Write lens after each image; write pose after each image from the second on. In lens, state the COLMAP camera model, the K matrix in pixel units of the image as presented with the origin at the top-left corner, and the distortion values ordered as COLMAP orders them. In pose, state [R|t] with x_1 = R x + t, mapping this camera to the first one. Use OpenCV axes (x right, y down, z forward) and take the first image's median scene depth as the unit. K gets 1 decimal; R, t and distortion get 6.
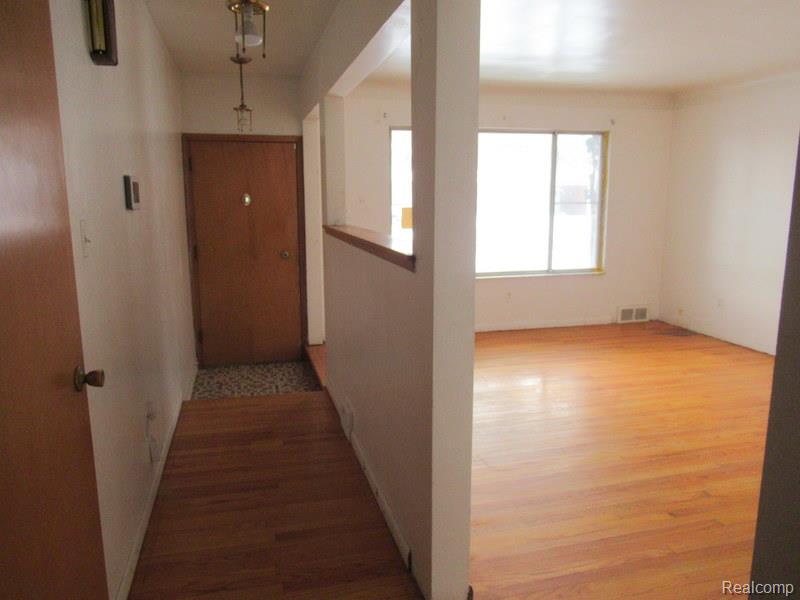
lens RADIAL K [[609.0, 0, 403.0], [0, 609.0, 305.3], [0, 0, 1]] dist [0.004521, 0.007971]
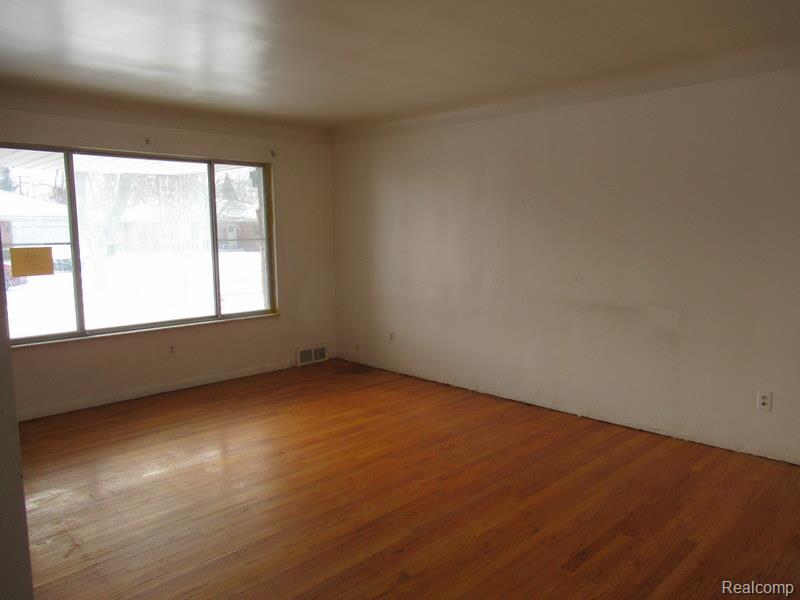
lens RADIAL K [[609.0, 0, 402.5], [0, 609.0, 299.4], [0, 0, 1]] dist [0.004521, 0.007971]
pose [[0.871839, -0.061362, 0.485934, 0.048455], [0.093234, 0.994772, -0.041659, -0.020317], [-0.480837, 0.081625, 0.873002, 0.105313]]
